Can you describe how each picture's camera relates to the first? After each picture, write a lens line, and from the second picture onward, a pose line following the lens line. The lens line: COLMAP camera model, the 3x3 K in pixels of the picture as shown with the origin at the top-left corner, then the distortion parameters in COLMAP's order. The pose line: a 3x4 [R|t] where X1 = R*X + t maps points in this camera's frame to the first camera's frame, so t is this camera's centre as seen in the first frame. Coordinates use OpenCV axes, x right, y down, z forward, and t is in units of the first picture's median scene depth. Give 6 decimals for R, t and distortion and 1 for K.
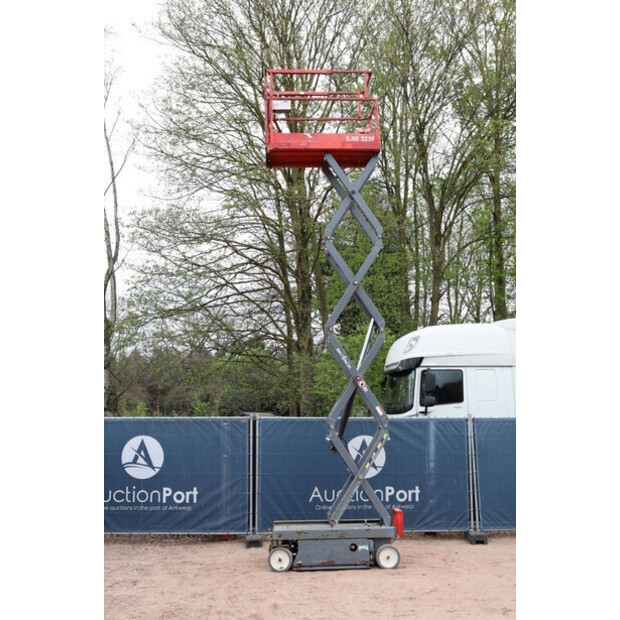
lens RADIAL K [[690.9, 0, 311.6], [0, 690.9, 300.0], [0, 0, 1]] dist [-0.086114, 0.249990]
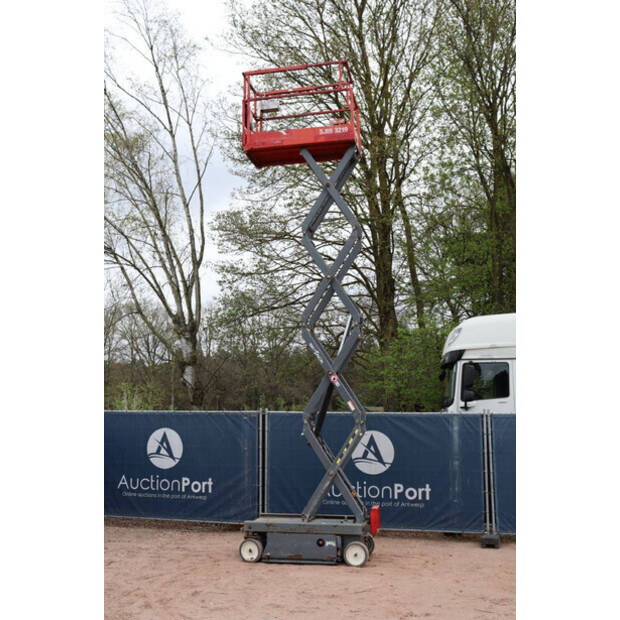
lens RADIAL K [[690.9, 0, 311.6], [0, 690.9, 300.0], [0, 0, 1]] dist [-0.086114, 0.249990]
pose [[0.963978, -0.035978, -0.263536, 0.305638], [0.038039, 0.999273, 0.002722, 0.005020], [0.263247, -0.012648, 0.964646, 0.037847]]
